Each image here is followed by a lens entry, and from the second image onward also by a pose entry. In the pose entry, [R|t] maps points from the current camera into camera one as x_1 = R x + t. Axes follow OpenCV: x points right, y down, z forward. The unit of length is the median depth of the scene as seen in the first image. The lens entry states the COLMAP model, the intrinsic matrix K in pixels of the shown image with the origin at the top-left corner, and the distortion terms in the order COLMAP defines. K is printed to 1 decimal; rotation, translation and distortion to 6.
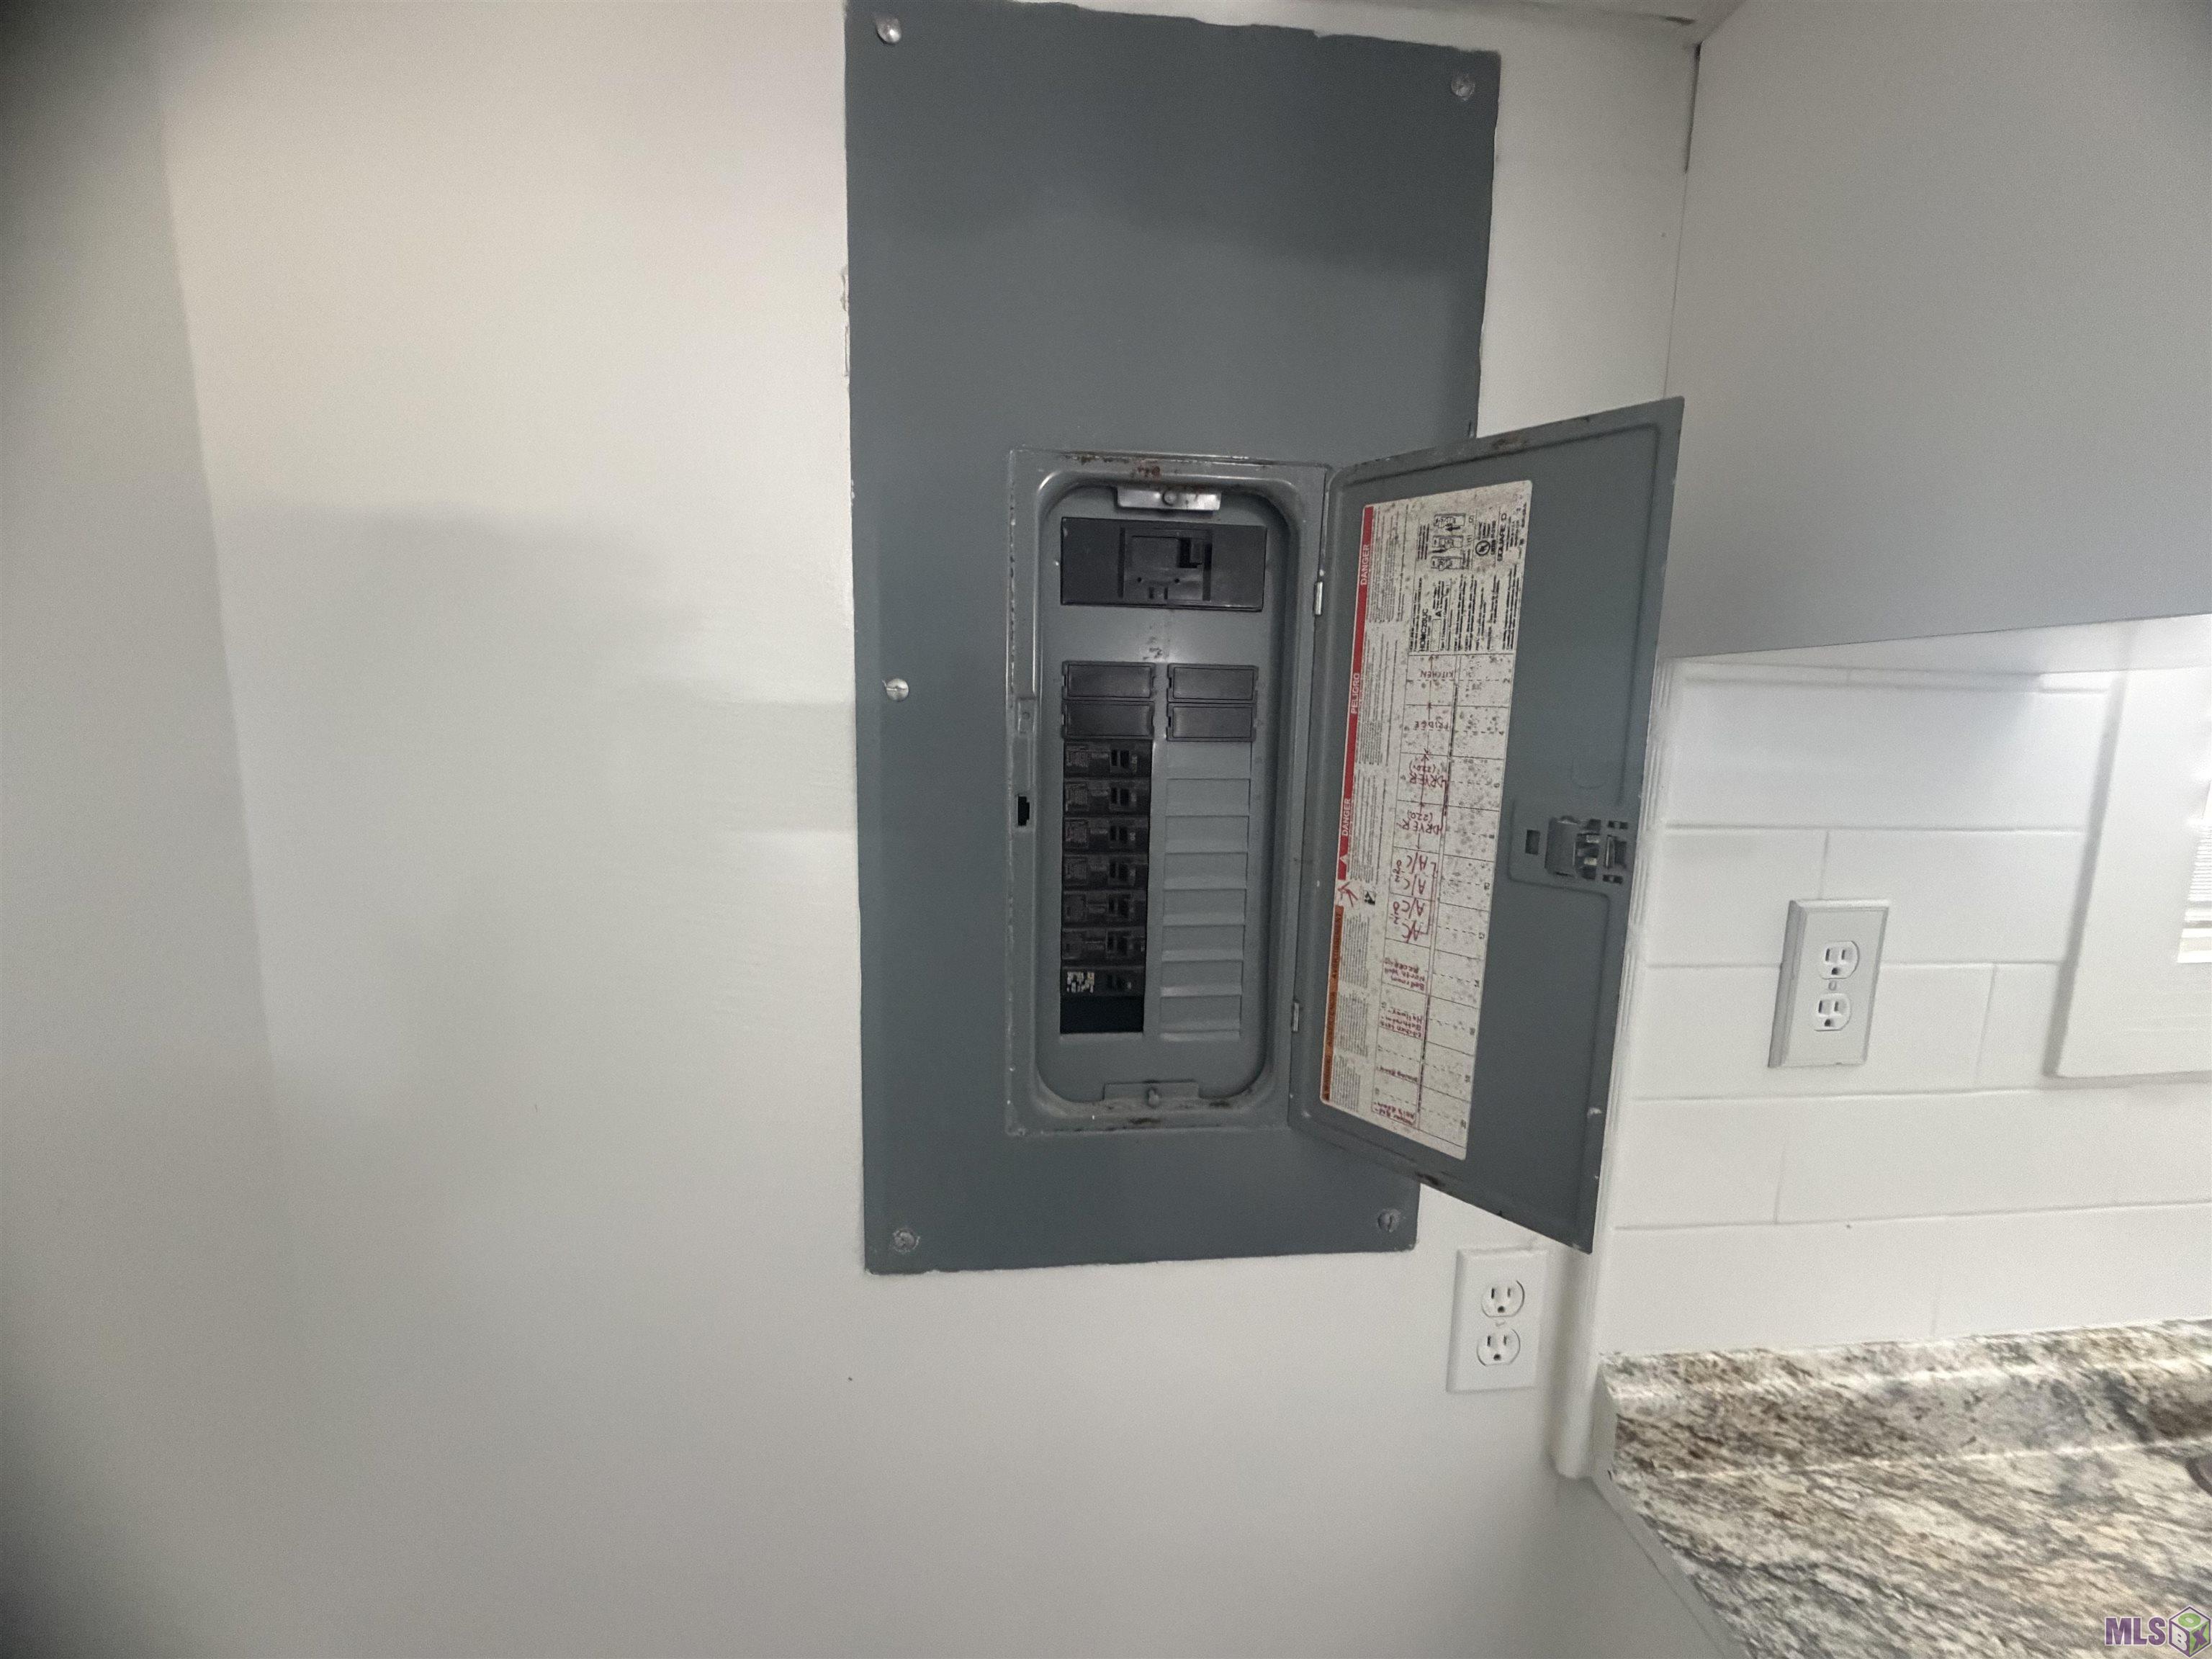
lens RADIAL K [[885.4, 0, 1101.6], [0, 885.4, 830.3], [0, 0, 1]] dist [0.000435, 0.000072]
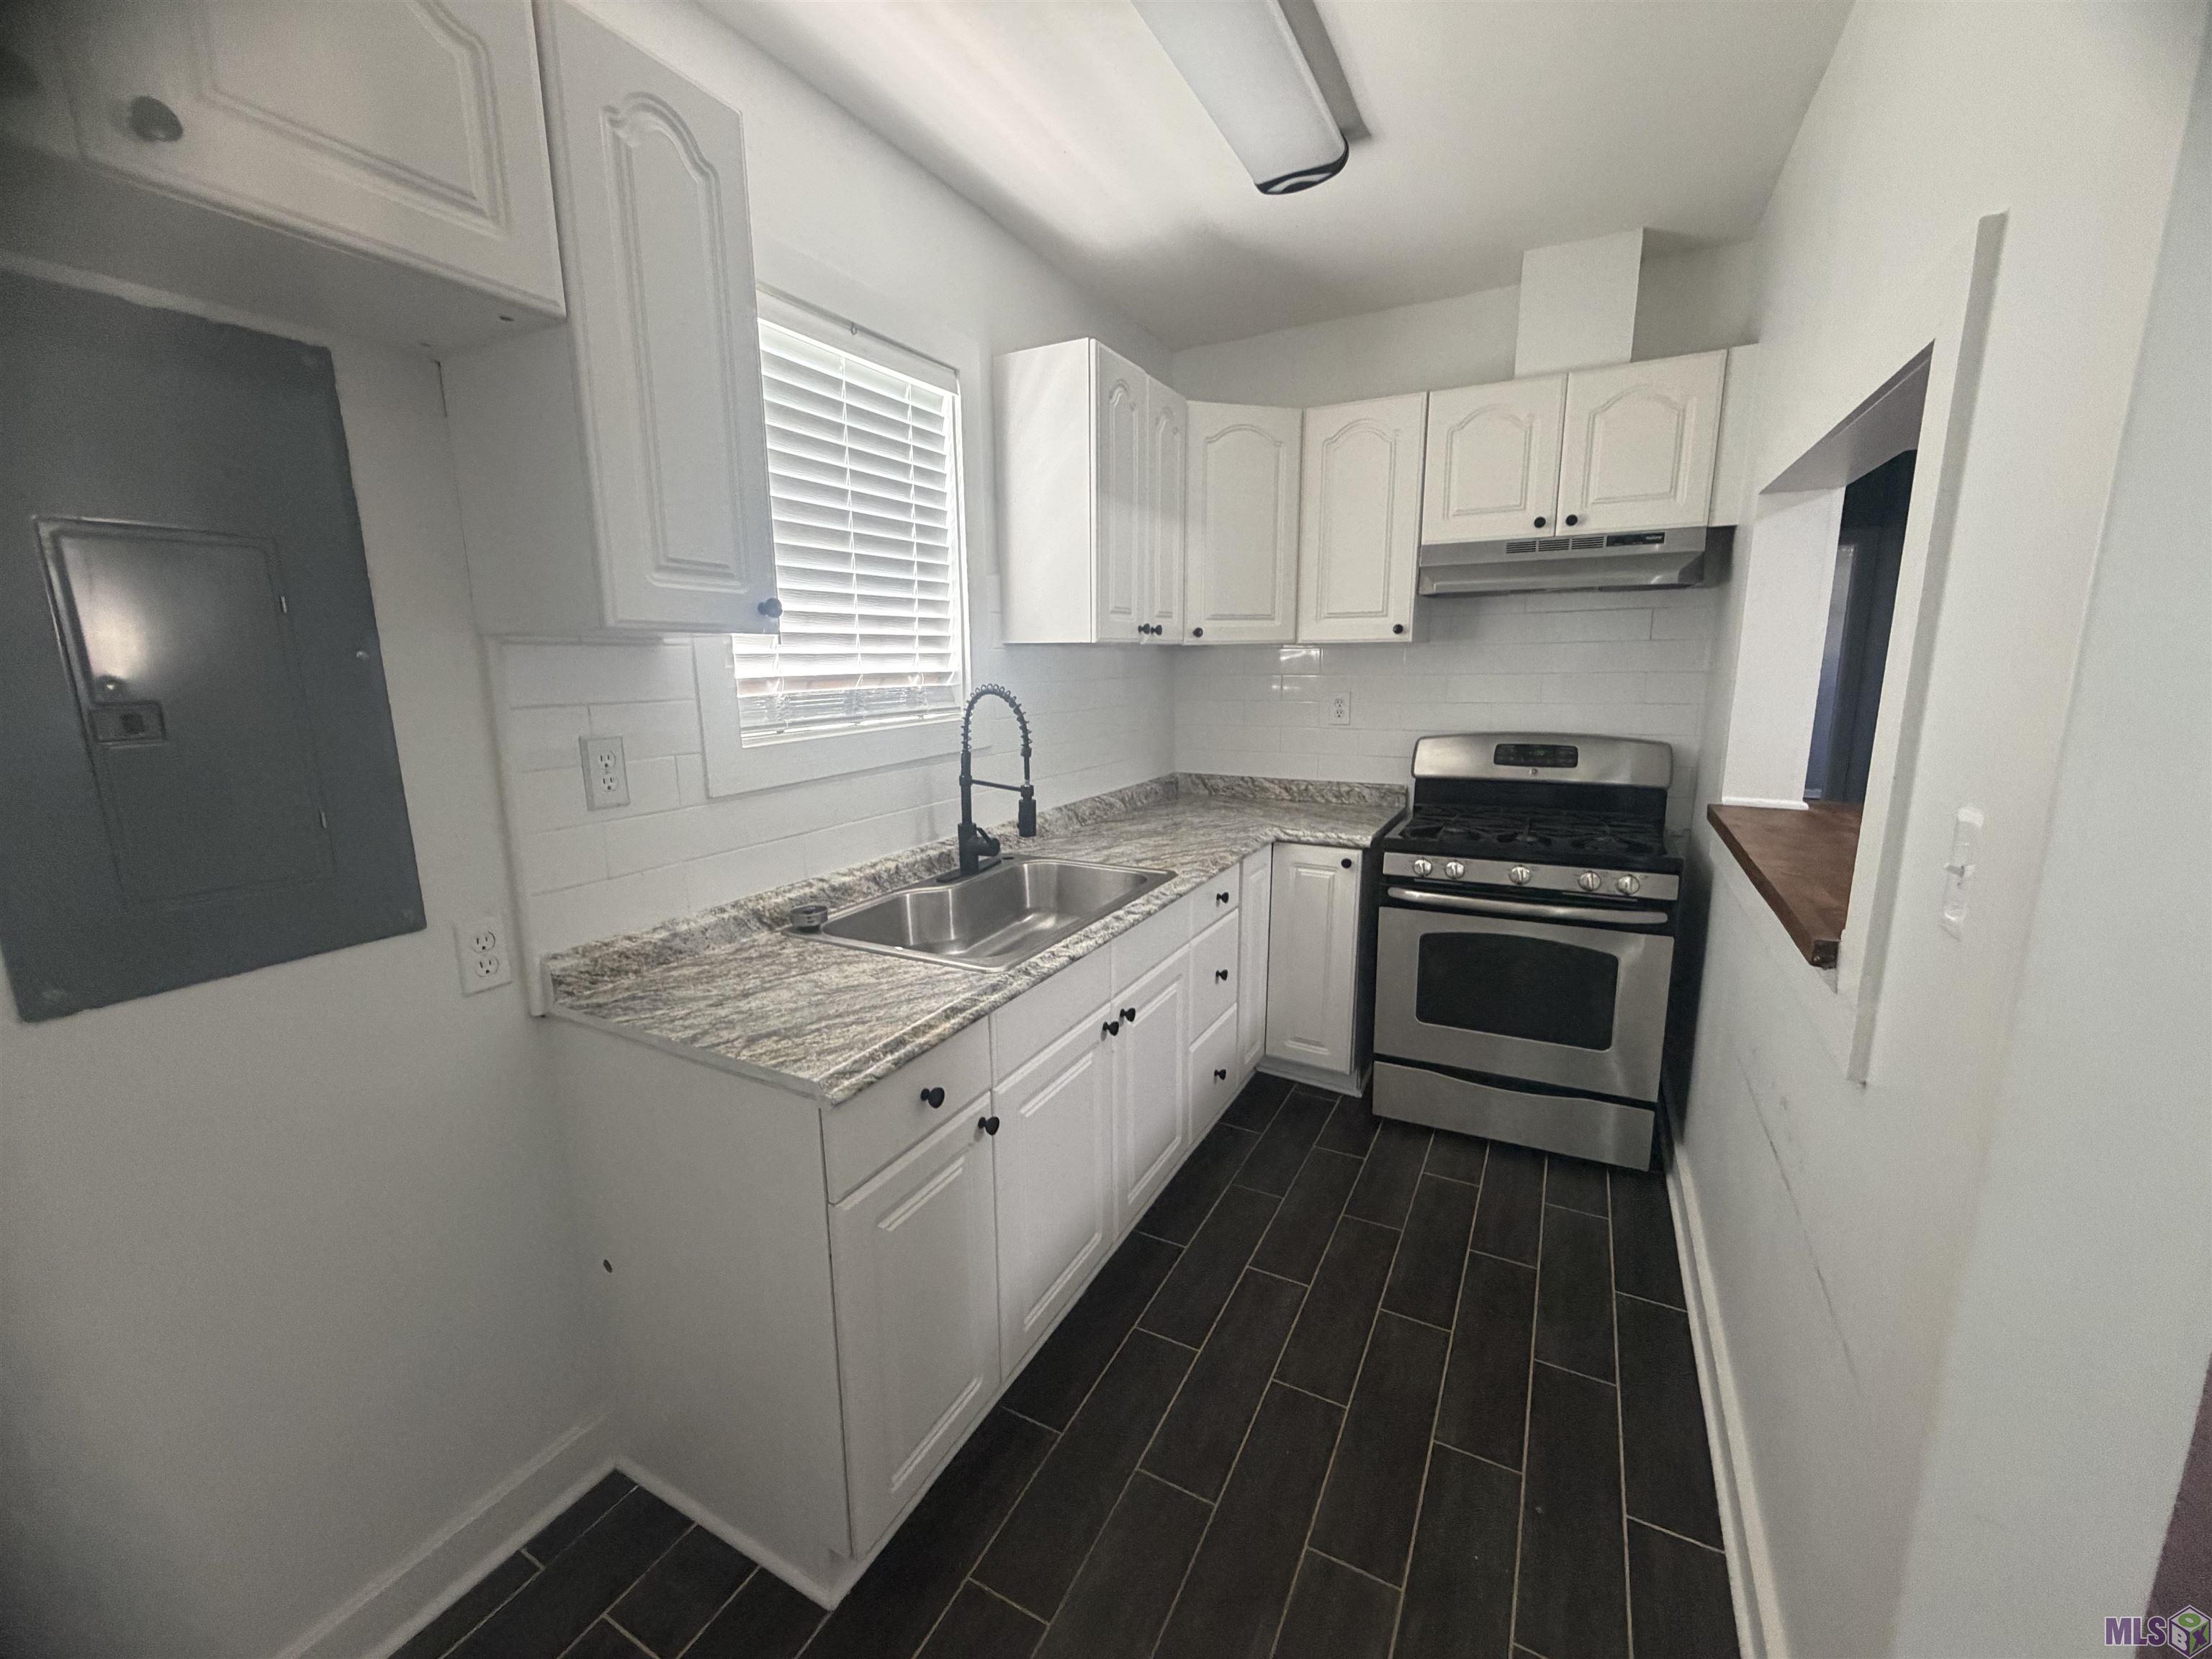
lens RADIAL K [[885.4, 0, 1101.6], [0, 885.4, 830.3], [0, 0, 1]] dist [0.000435, 0.000072]
pose [[0.561900, -0.184933, 0.806268, -0.361083], [0.140545, 0.981861, 0.127261, 0.204880], [-0.815178, 0.041808, 0.577699, -1.396322]]
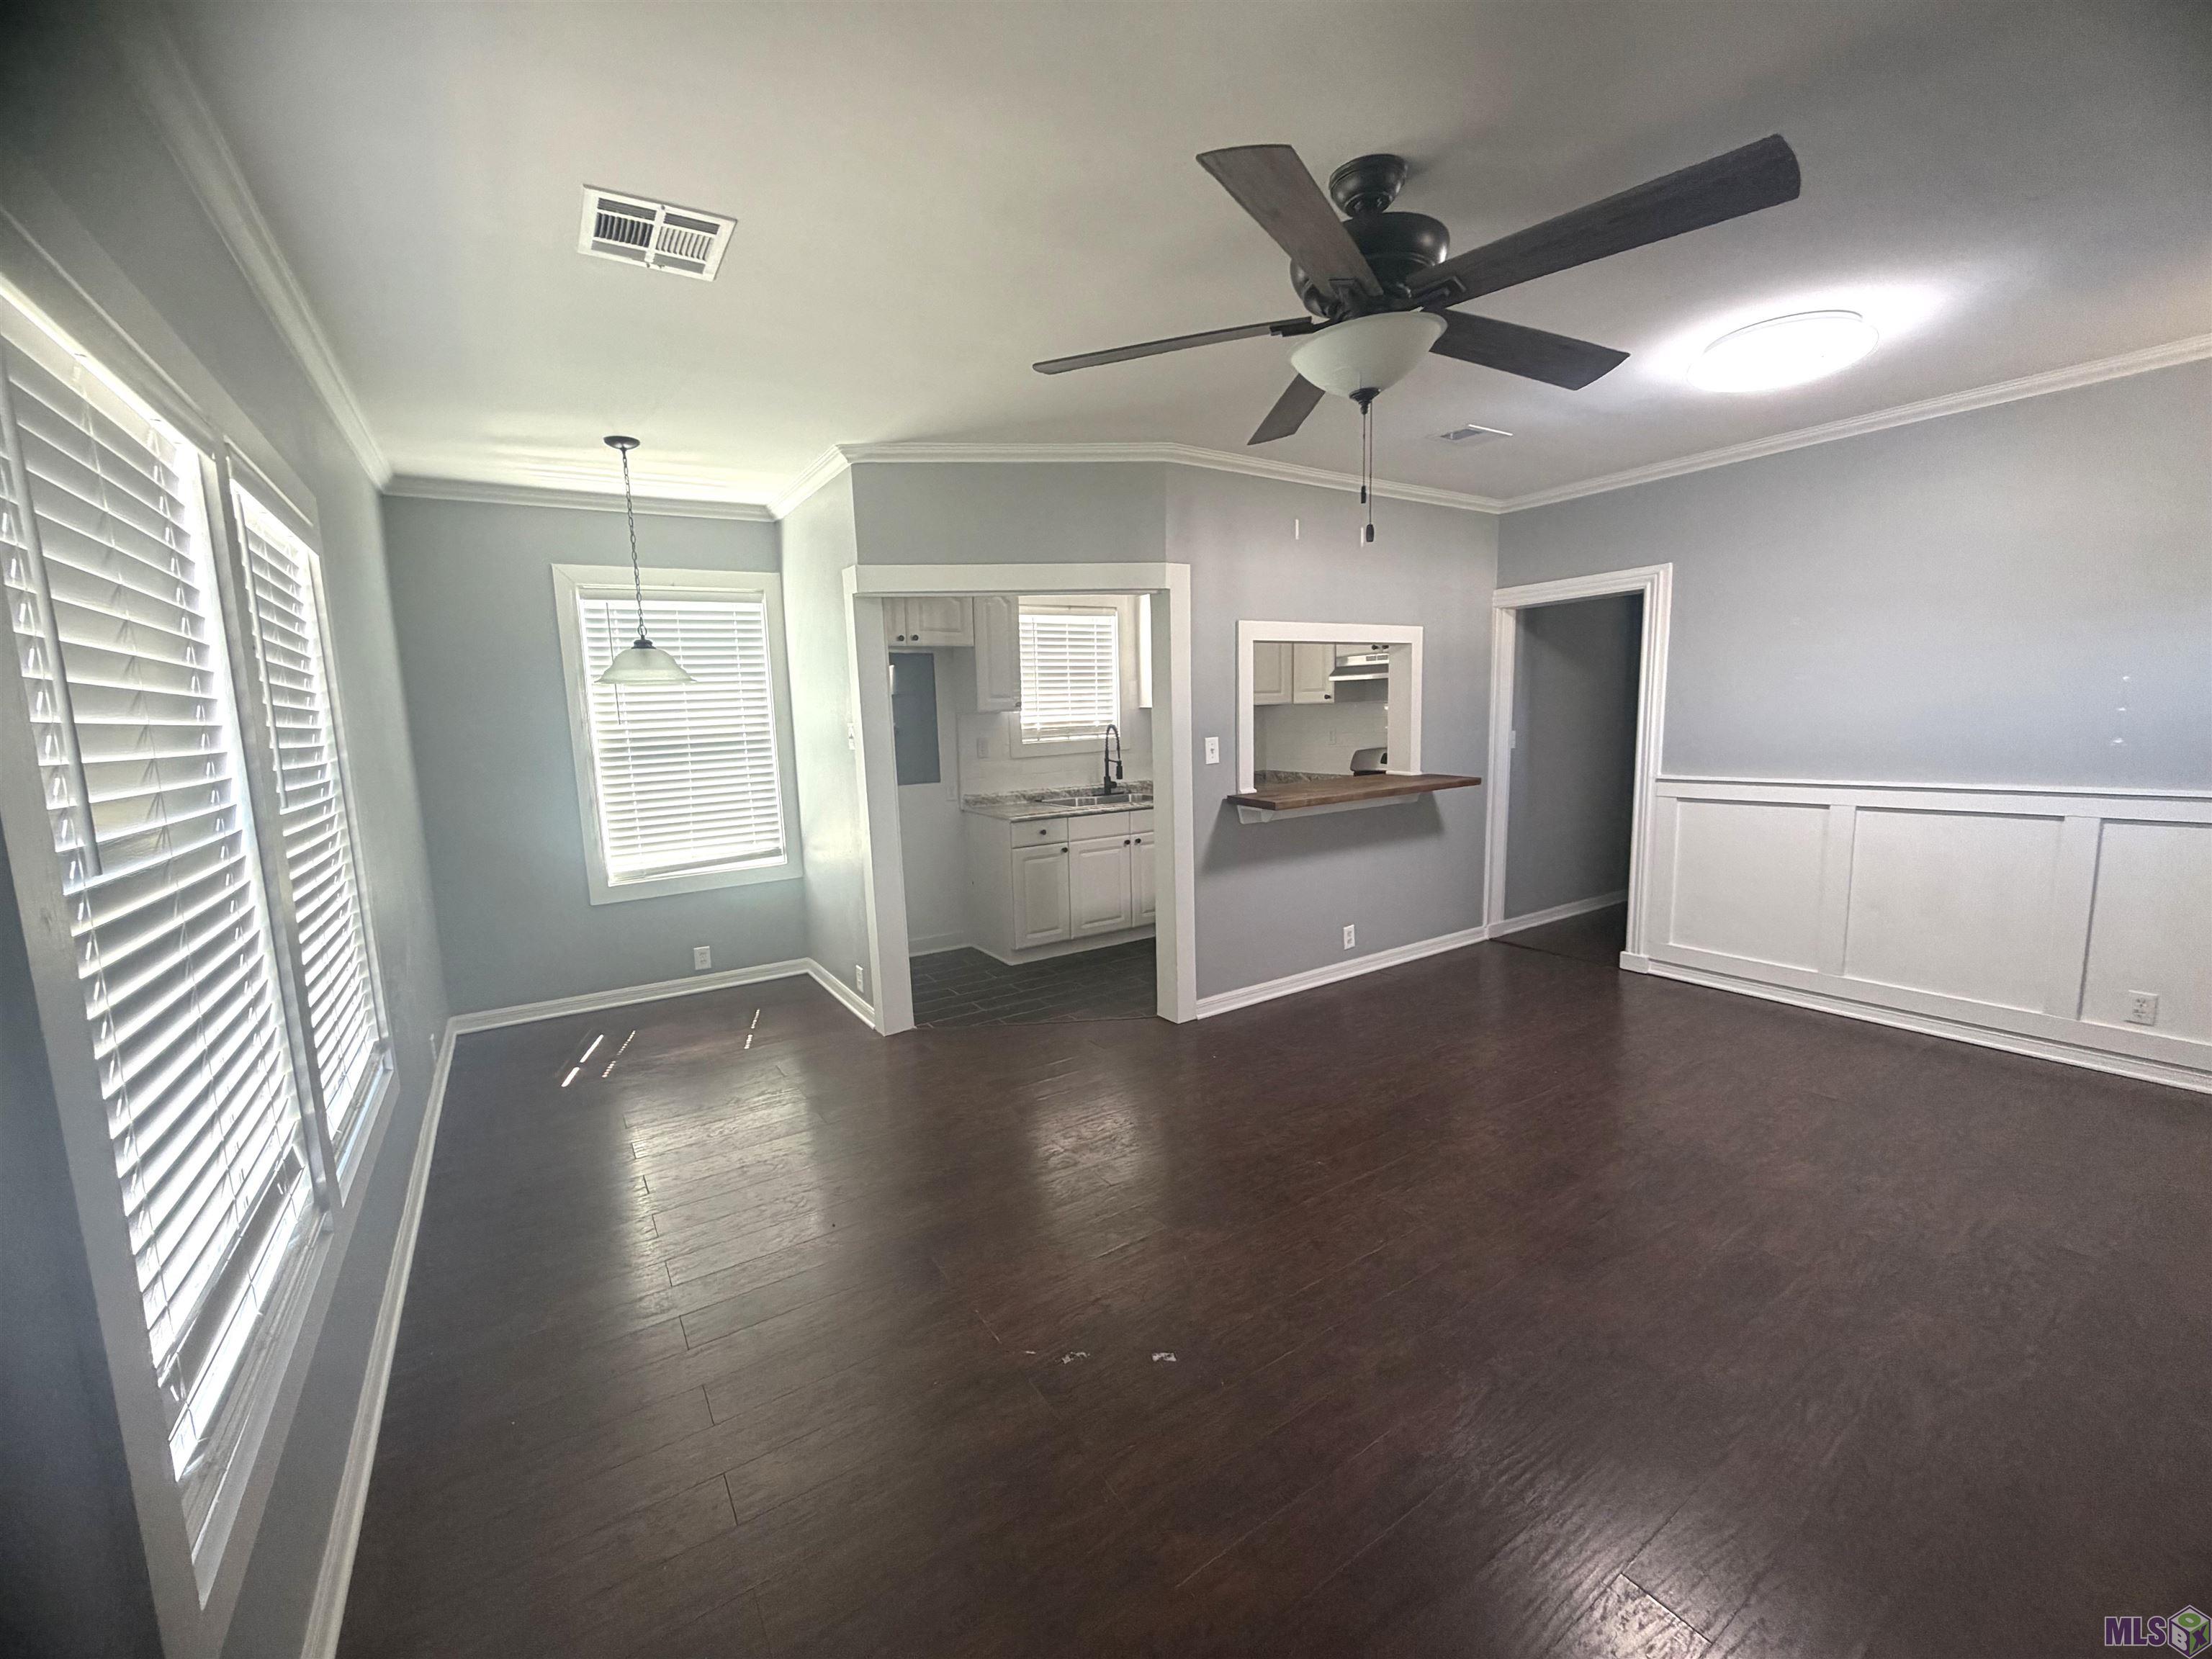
lens RADIAL K [[885.4, 0, 1101.6], [0, 885.4, 830.3], [0, 0, 1]] dist [0.000435, 0.000072]
pose [[0.886108, -0.108860, 0.450514, -2.058427], [0.112354, 0.993485, 0.019074, 0.894939], [-0.449655, 0.033715, 0.892566, -6.938264]]
